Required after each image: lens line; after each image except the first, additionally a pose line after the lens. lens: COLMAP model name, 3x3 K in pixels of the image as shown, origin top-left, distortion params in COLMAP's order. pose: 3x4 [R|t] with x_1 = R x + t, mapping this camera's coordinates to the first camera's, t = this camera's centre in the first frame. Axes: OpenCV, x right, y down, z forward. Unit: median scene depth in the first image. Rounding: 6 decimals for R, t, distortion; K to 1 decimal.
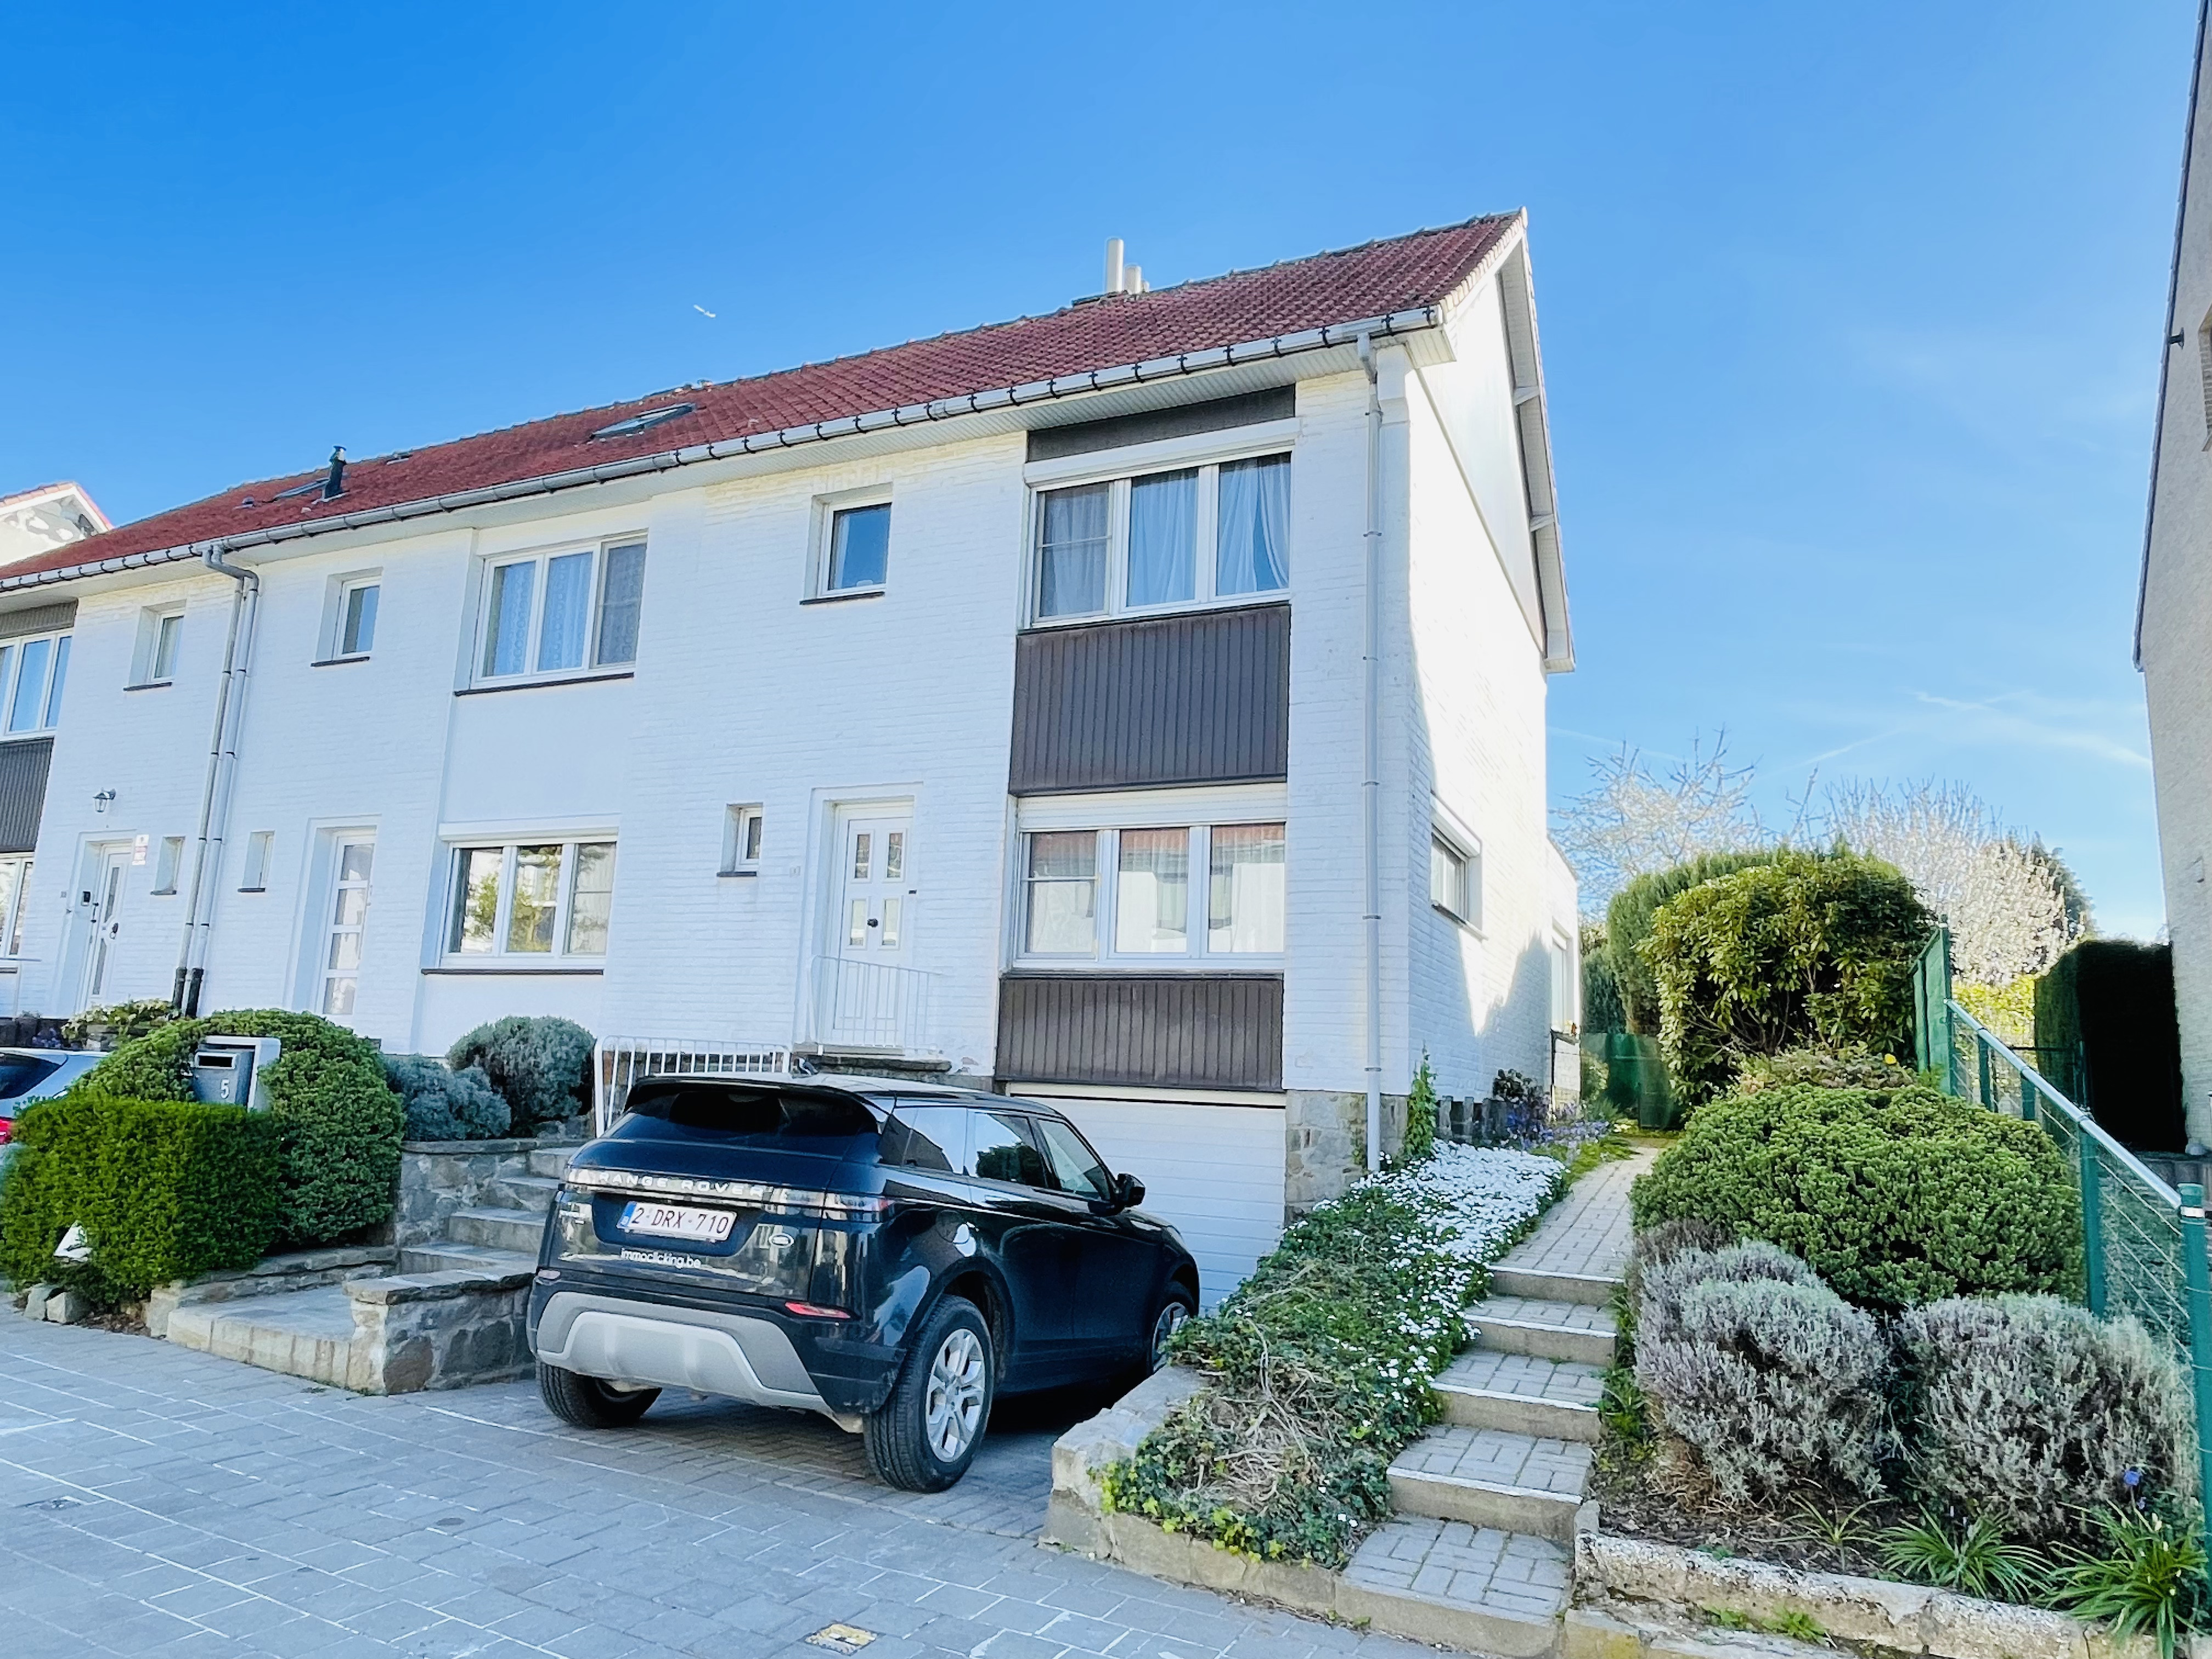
lens RADIAL K [[1389.6, 0, 1068.9], [0, 1389.6, 830.6], [0, 0, 1]] dist [0.002208, -0.017643]
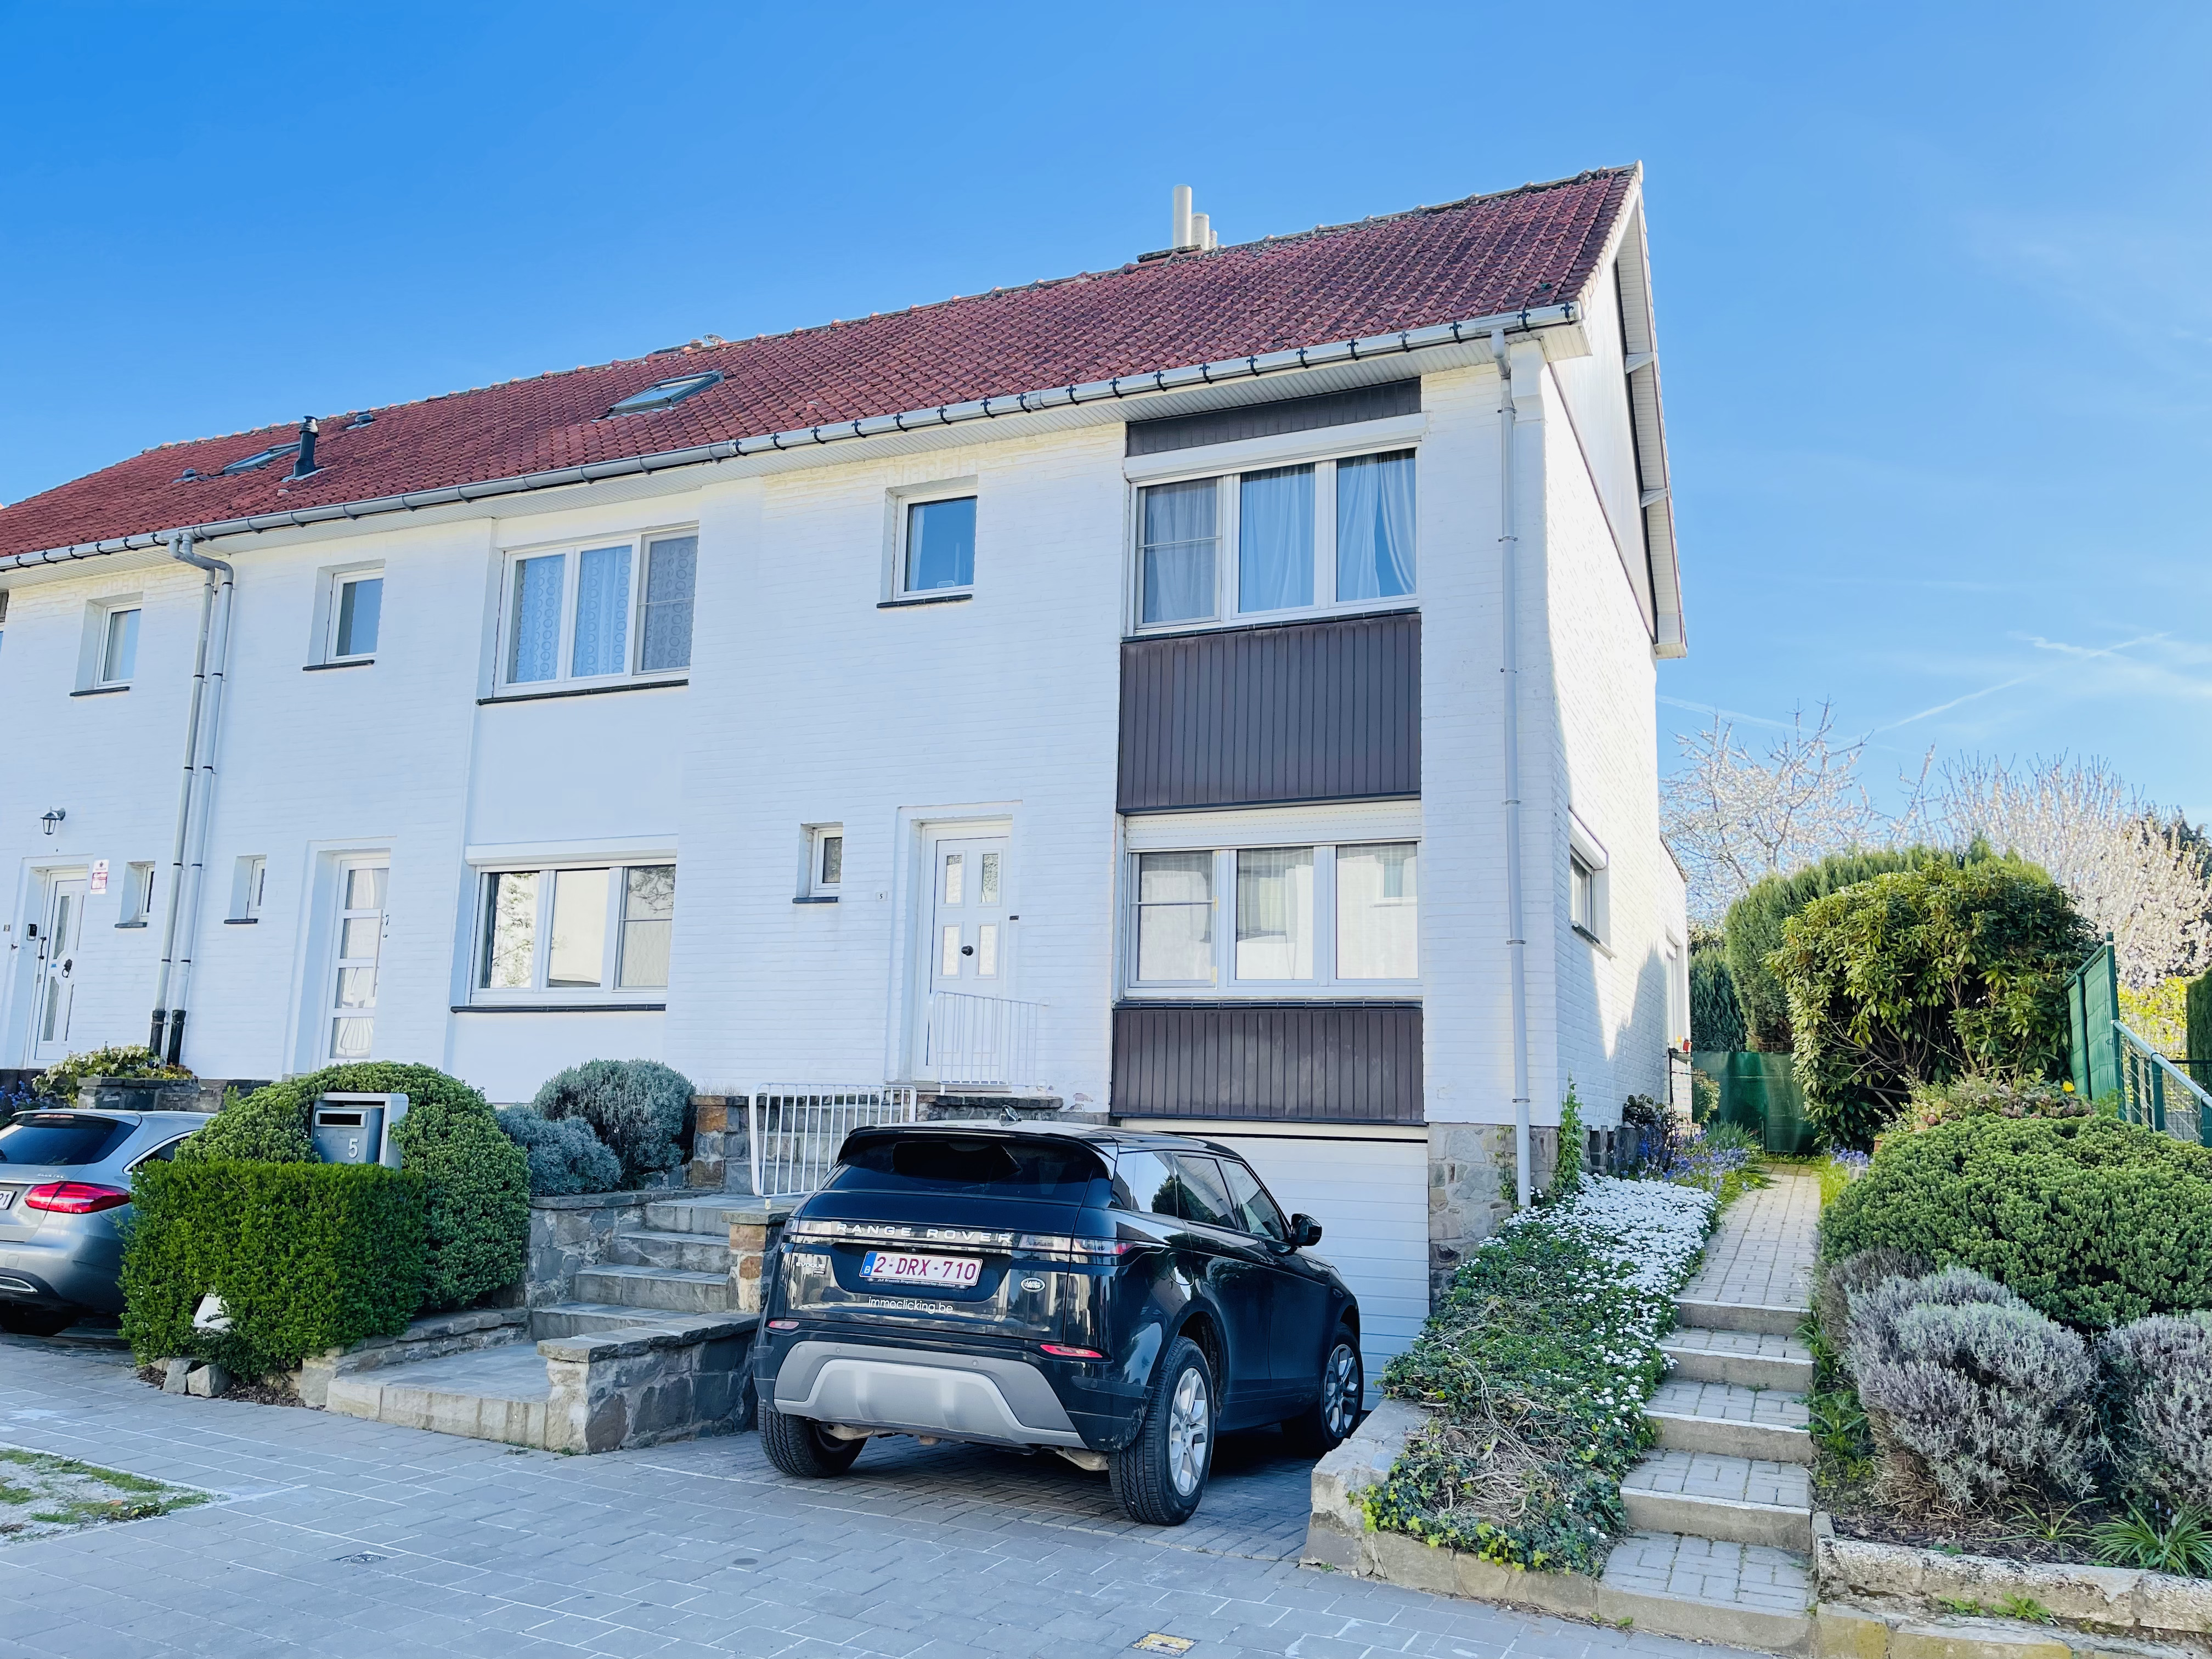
lens RADIAL K [[1620.7, 0, 1106.7], [0, 1620.7, 834.3], [0, 0, 1]] dist [0.055337, -0.058895]
pose [[0.999360, -0.013894, 0.032976, -0.106781], [0.013463, 0.999822, 0.013241, -0.032824], [-0.033154, -0.012788, 0.999368, -0.123418]]
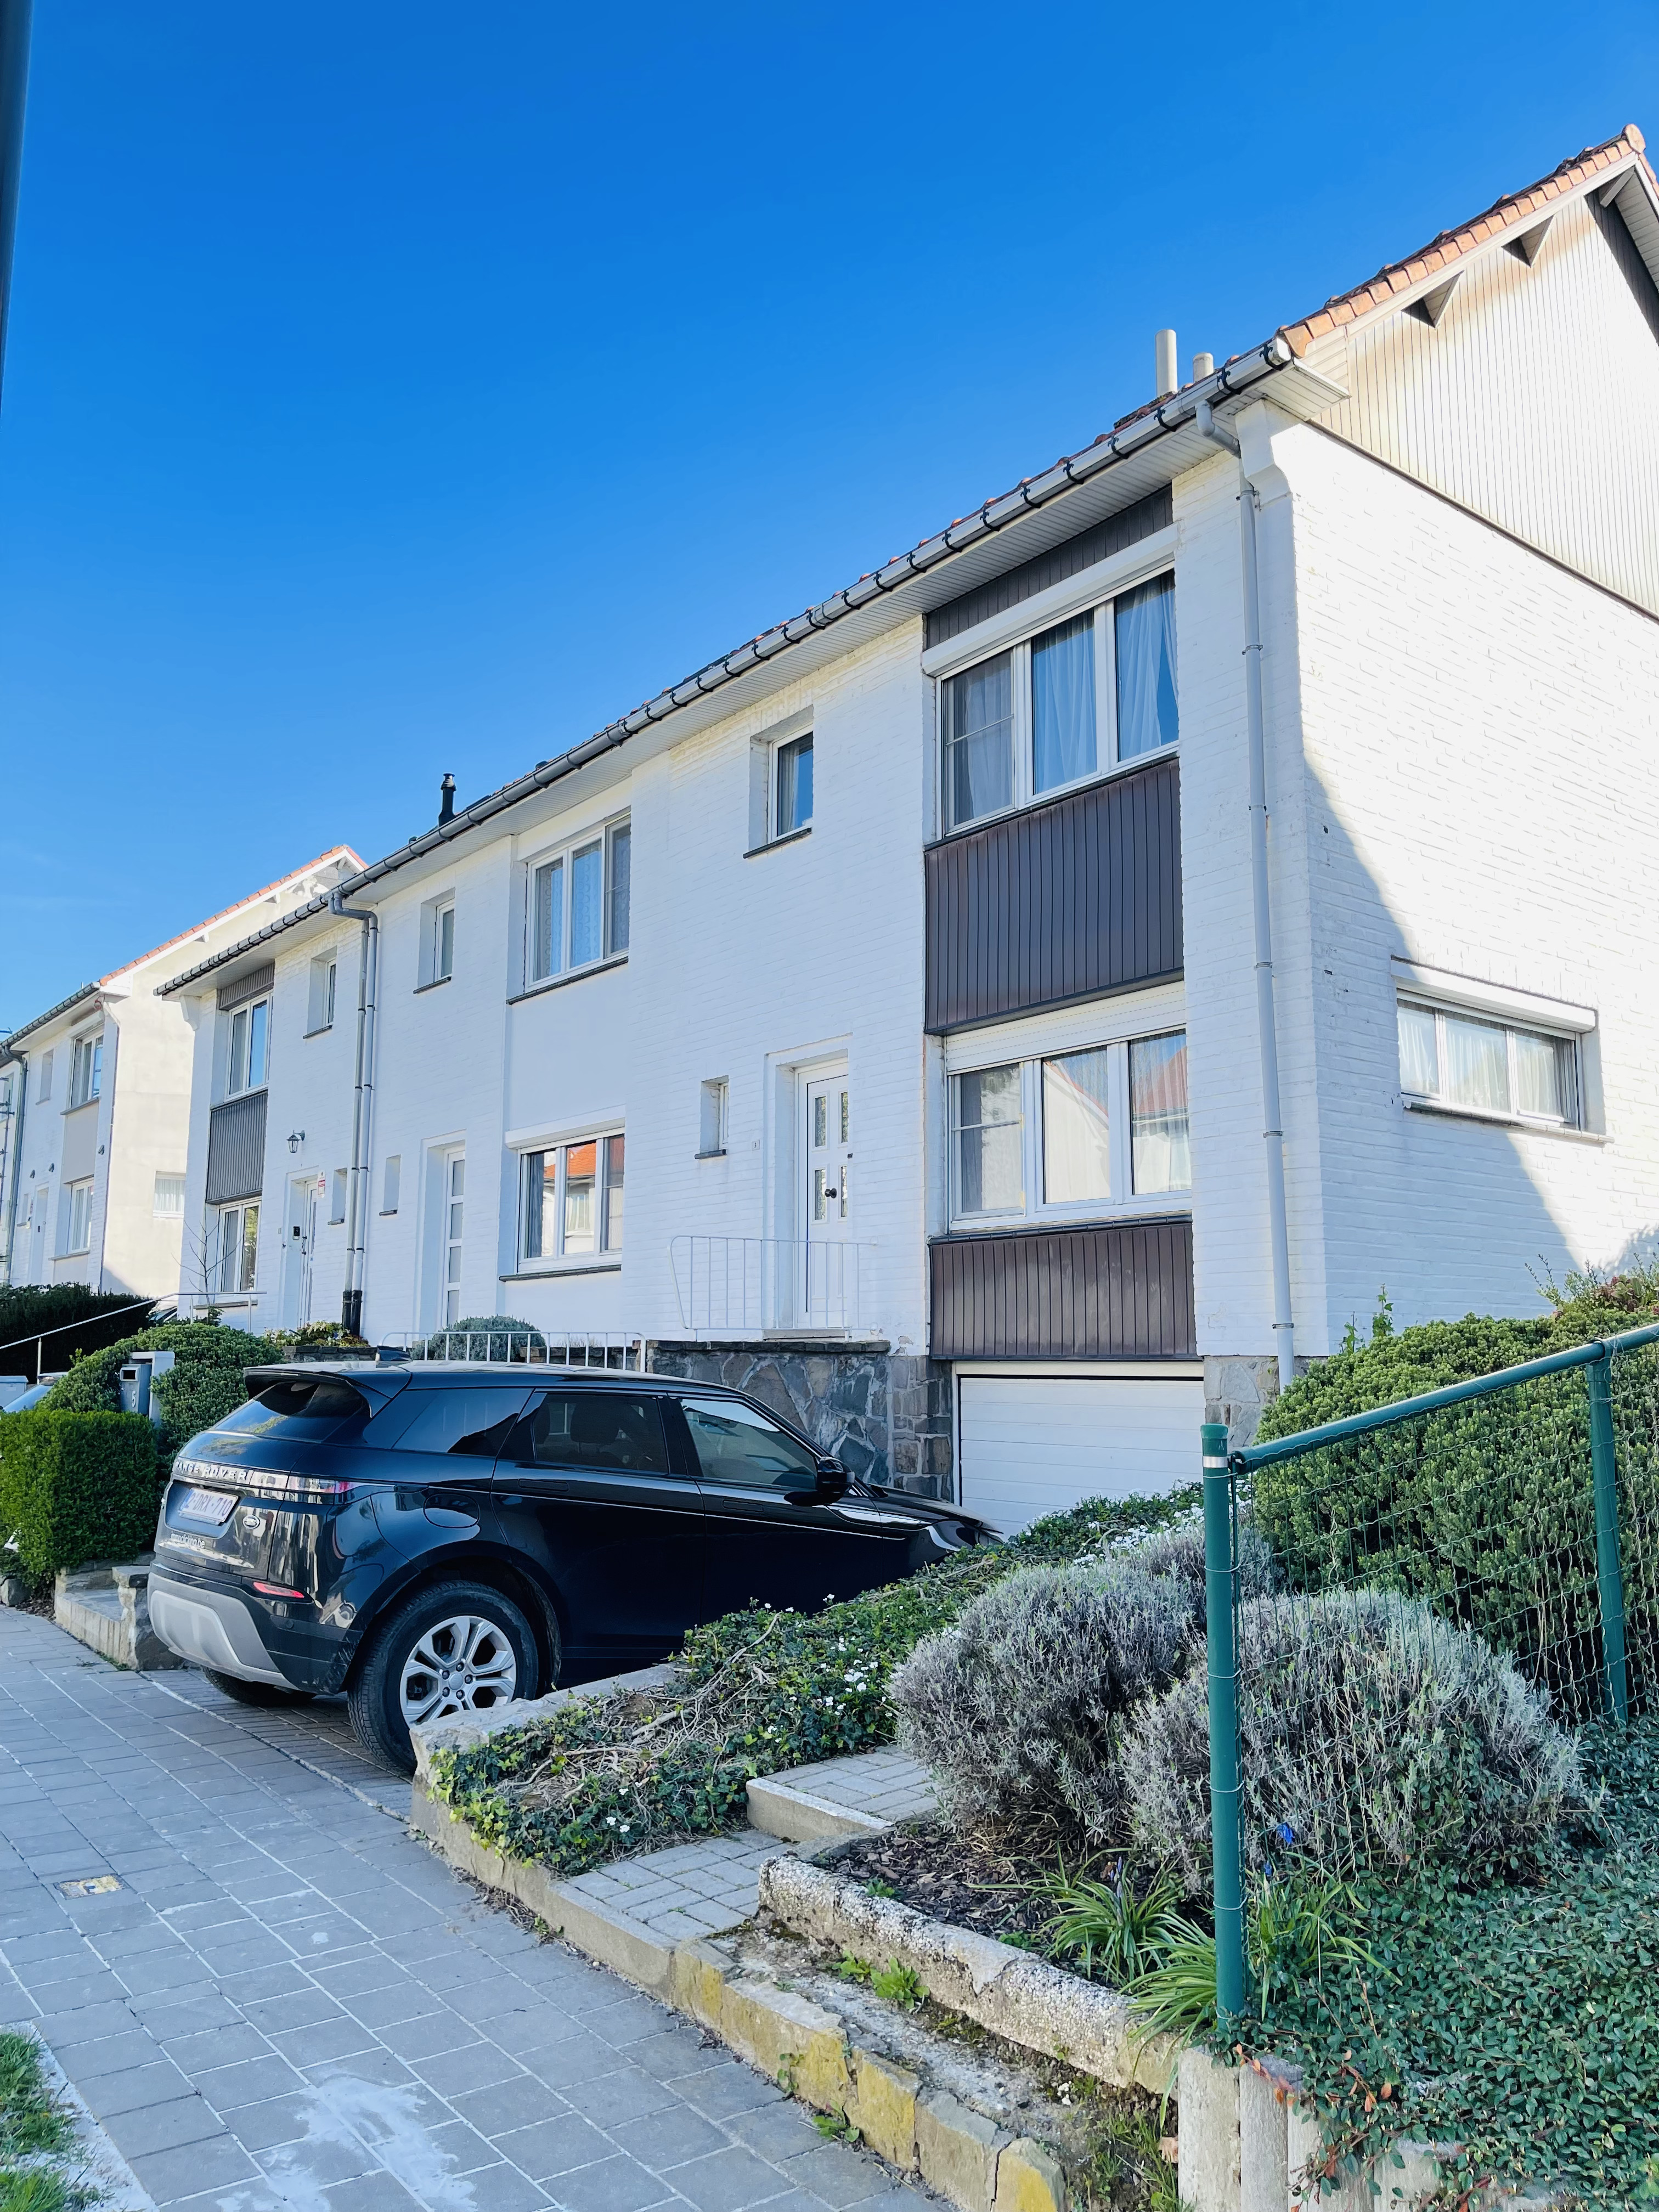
lens RADIAL K [[1620.7, 0, 829.5], [0, 1620.7, 1106.0], [0, 0, 1]] dist [0.055337, -0.058895]
pose [[0.893814, -0.111396, -0.434382, 0.419956], [0.116501, 0.993078, -0.014952, 0.032767], [0.433041, -0.037242, 0.900605, 0.060836]]
